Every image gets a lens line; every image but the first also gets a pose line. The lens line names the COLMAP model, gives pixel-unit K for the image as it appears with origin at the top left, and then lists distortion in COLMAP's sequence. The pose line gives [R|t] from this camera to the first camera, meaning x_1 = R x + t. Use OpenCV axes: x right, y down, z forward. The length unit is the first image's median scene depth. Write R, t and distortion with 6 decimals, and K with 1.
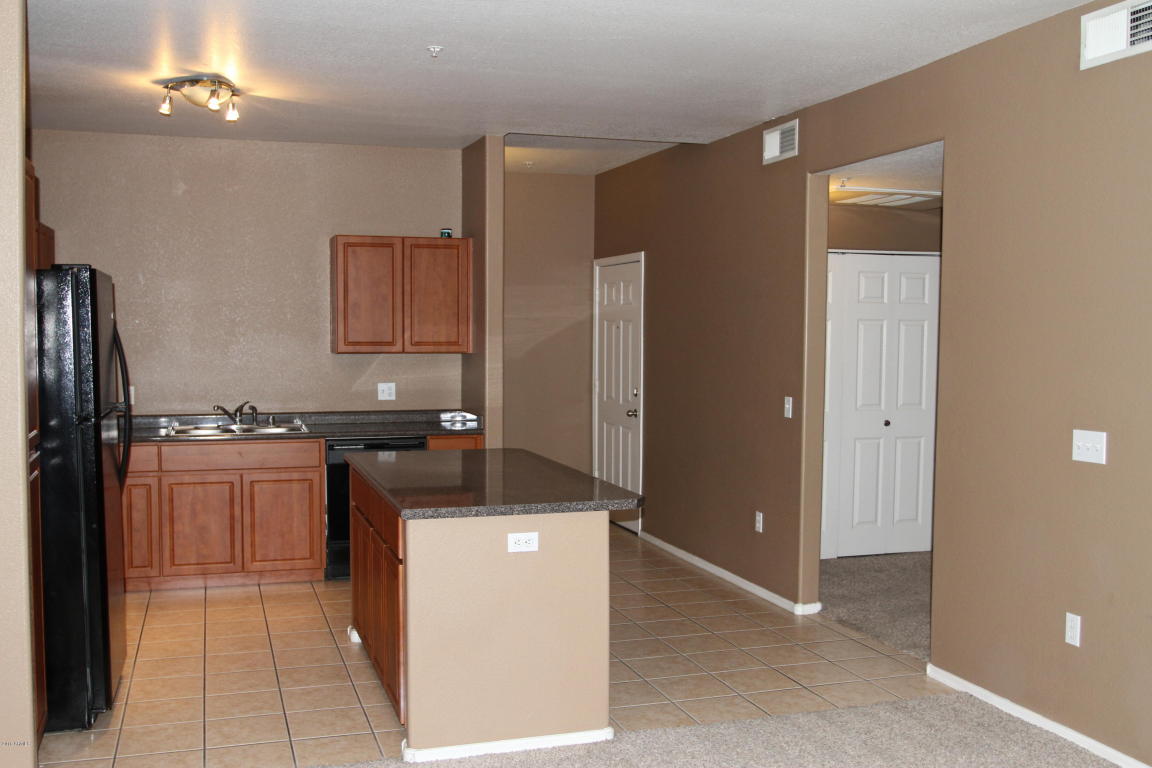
lens RADIAL K [[1142.0, 0, 575.8], [0, 1142.0, 385.8], [0, 0, 1]] dist [-0.057782, 0.000000]
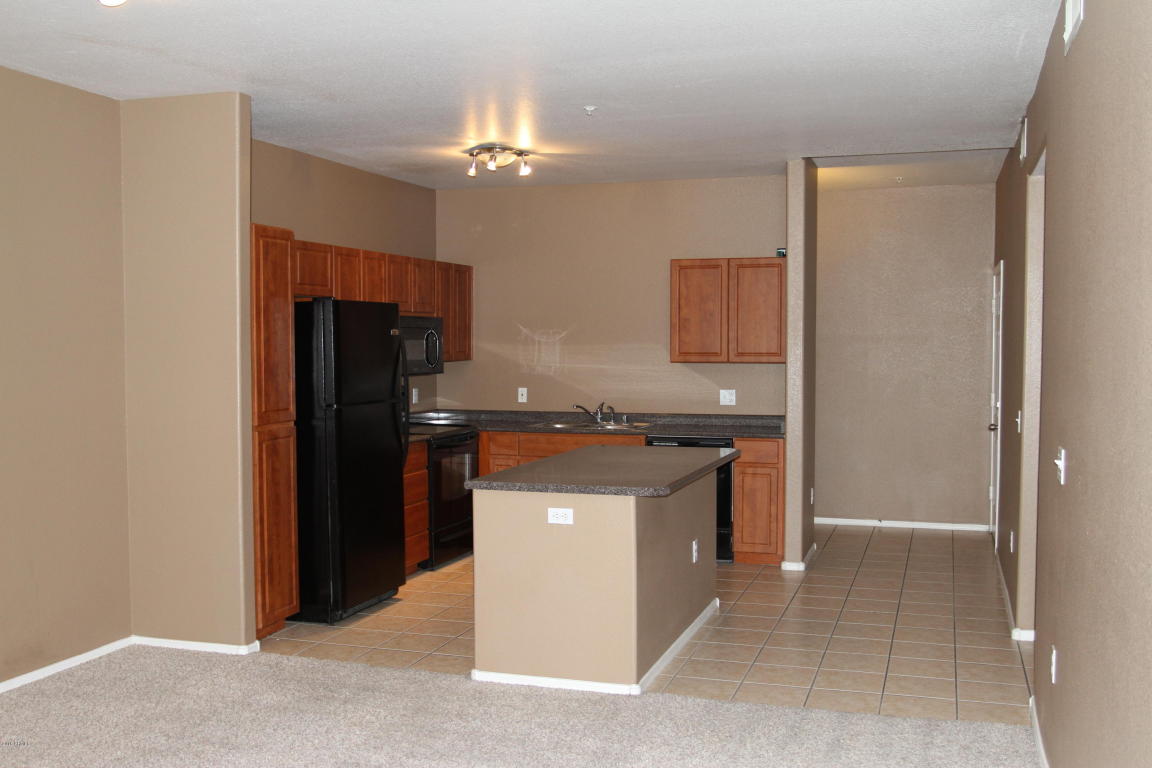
lens RADIAL K [[1142.0, 0, 575.2], [0, 1142.0, 385.4], [0, 0, 1]] dist [-0.057782, 0.000000]
pose [[0.809316, 0.017804, -0.587104, 0.485469], [-0.024962, 0.999680, -0.004095, 0.001952], [0.586843, 0.017969, 0.809501, 0.016683]]
